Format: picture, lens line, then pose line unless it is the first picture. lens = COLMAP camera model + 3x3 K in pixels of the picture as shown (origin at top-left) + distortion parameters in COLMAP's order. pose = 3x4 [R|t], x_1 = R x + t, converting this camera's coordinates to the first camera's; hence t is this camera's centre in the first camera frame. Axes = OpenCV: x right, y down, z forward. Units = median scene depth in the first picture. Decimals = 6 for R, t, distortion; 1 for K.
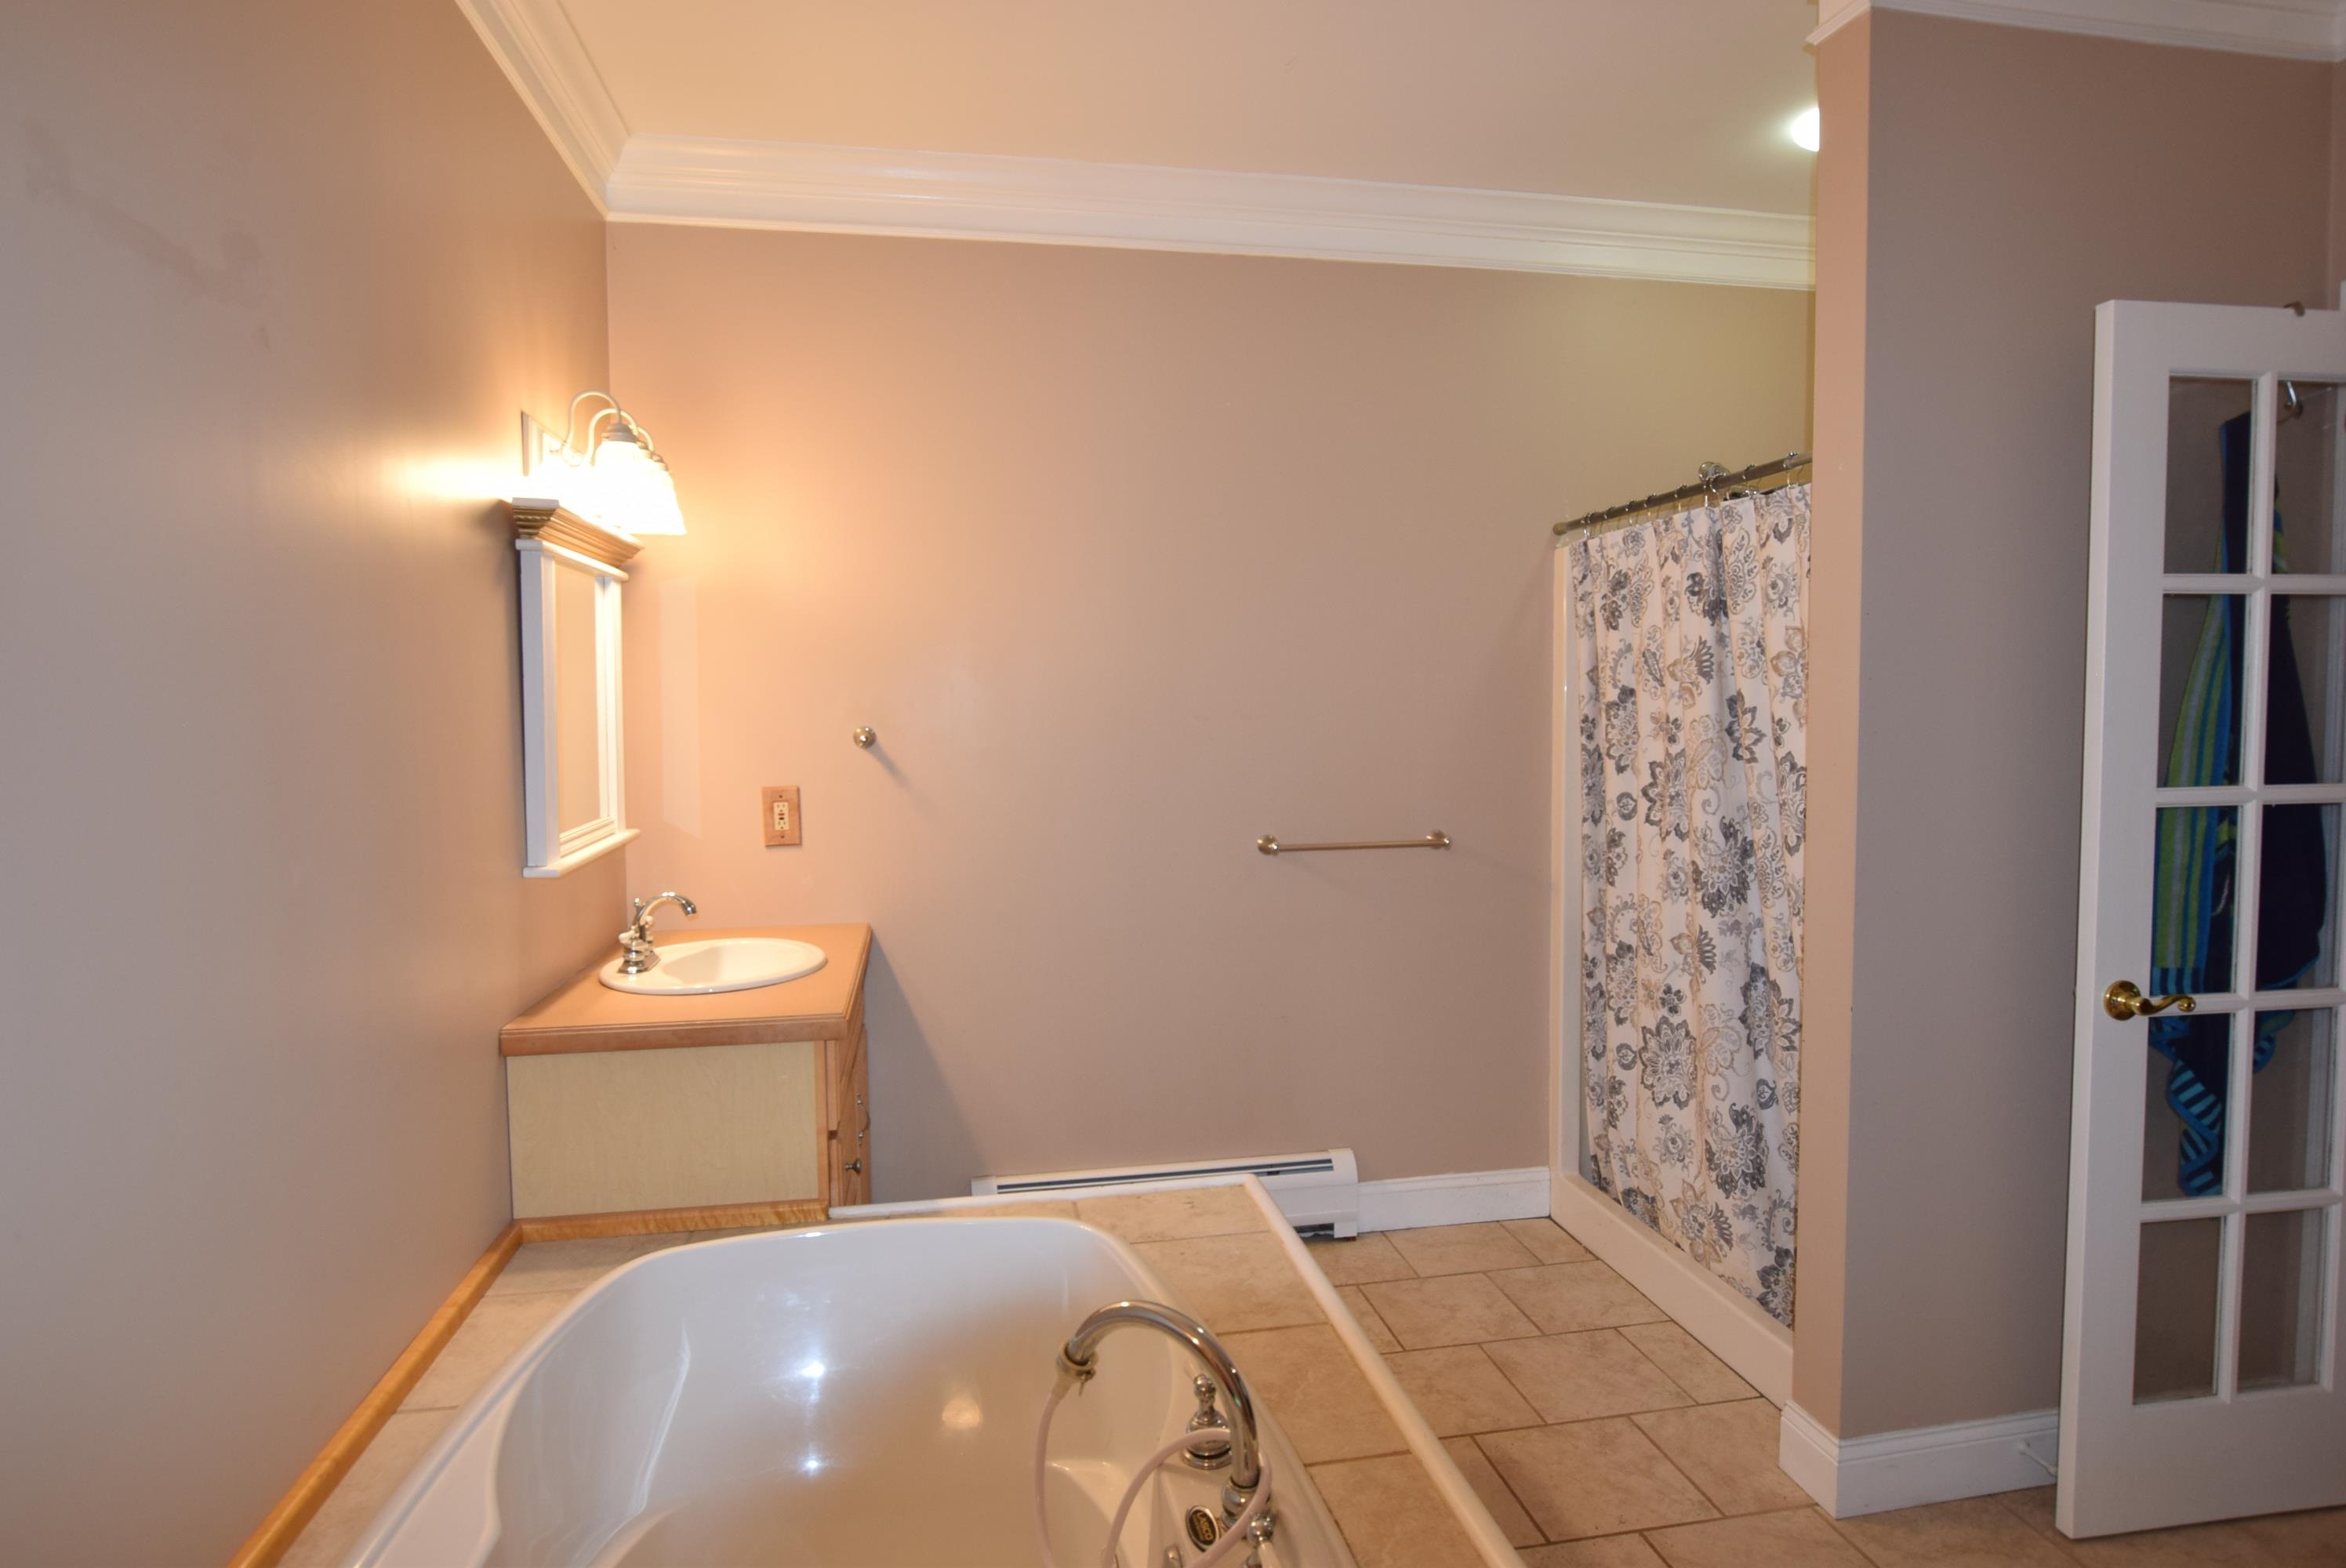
lens RADIAL K [[1287.0, 0, 1171.8], [0, 1287.0, 771.2], [0, 0, 1]] dist [-0.002349, -0.000733]
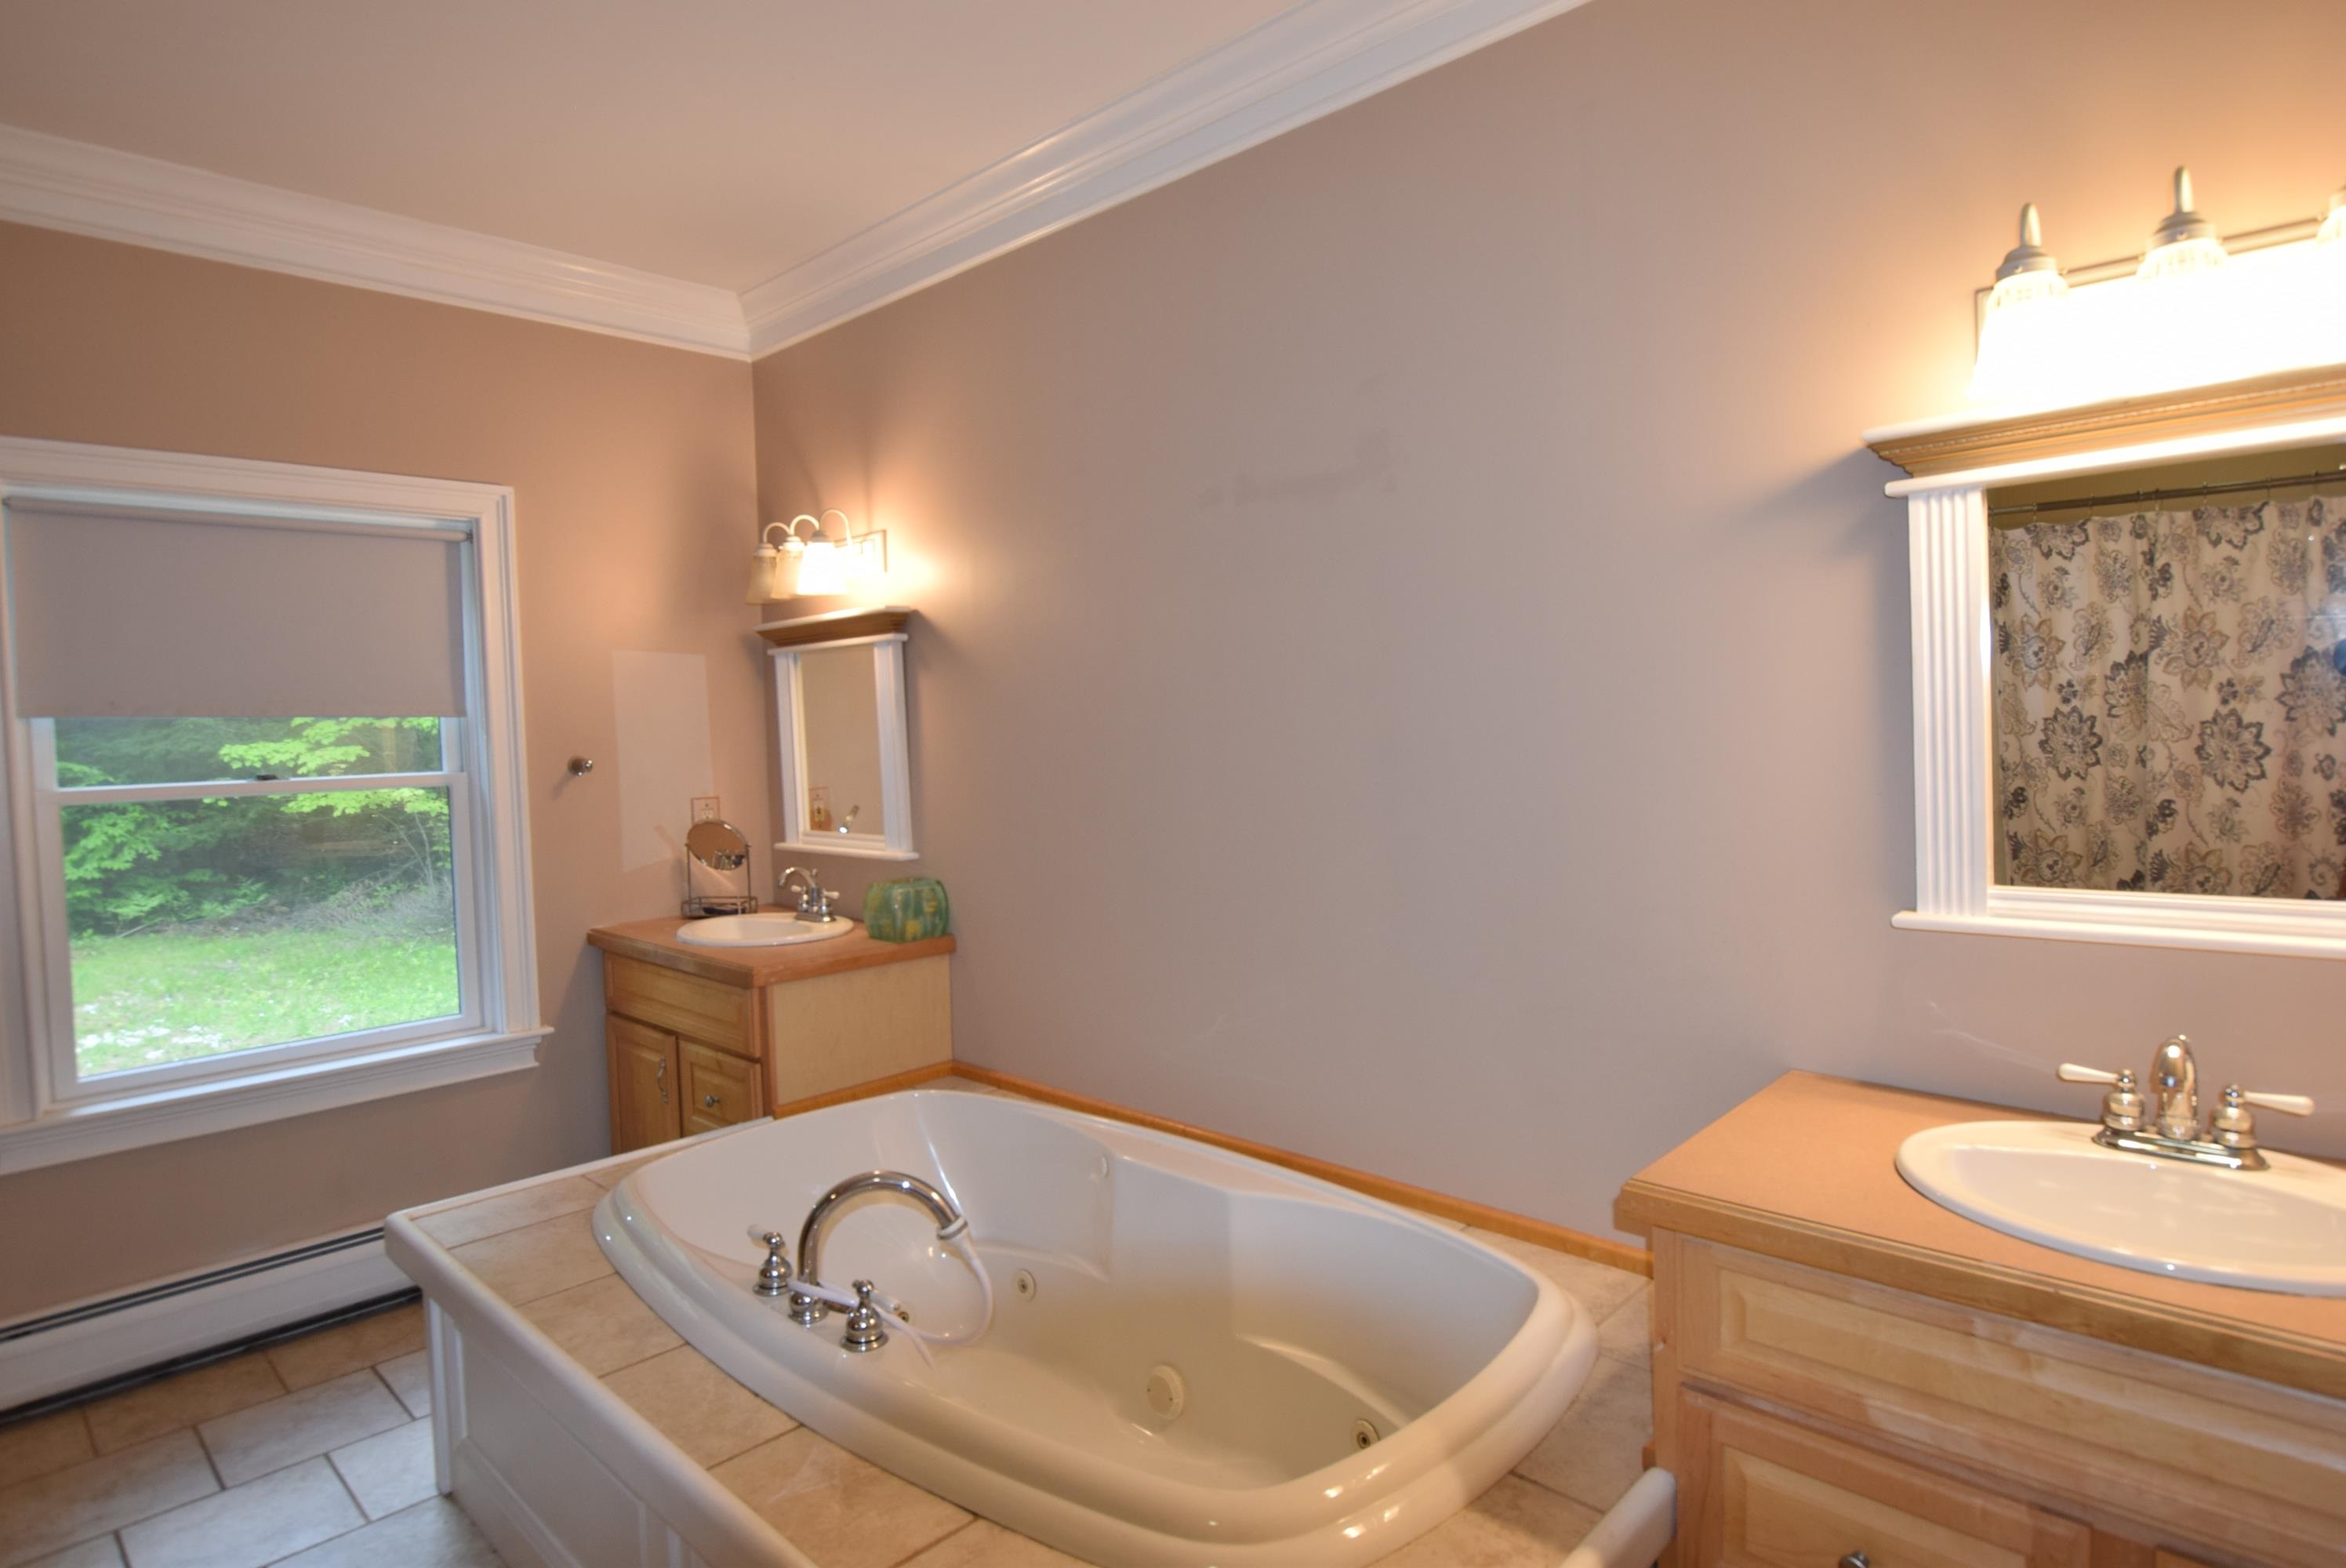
lens RADIAL K [[1287.0, 0, 1171.8], [0, 1287.0, 771.2], [0, 0, 1]] dist [-0.002349, -0.000733]
pose [[-0.817134, 0.053265, -0.573981, 0.450018], [0.009009, 0.996780, 0.079674, -0.106062], [0.576377, 0.059933, -0.814983, 2.062962]]
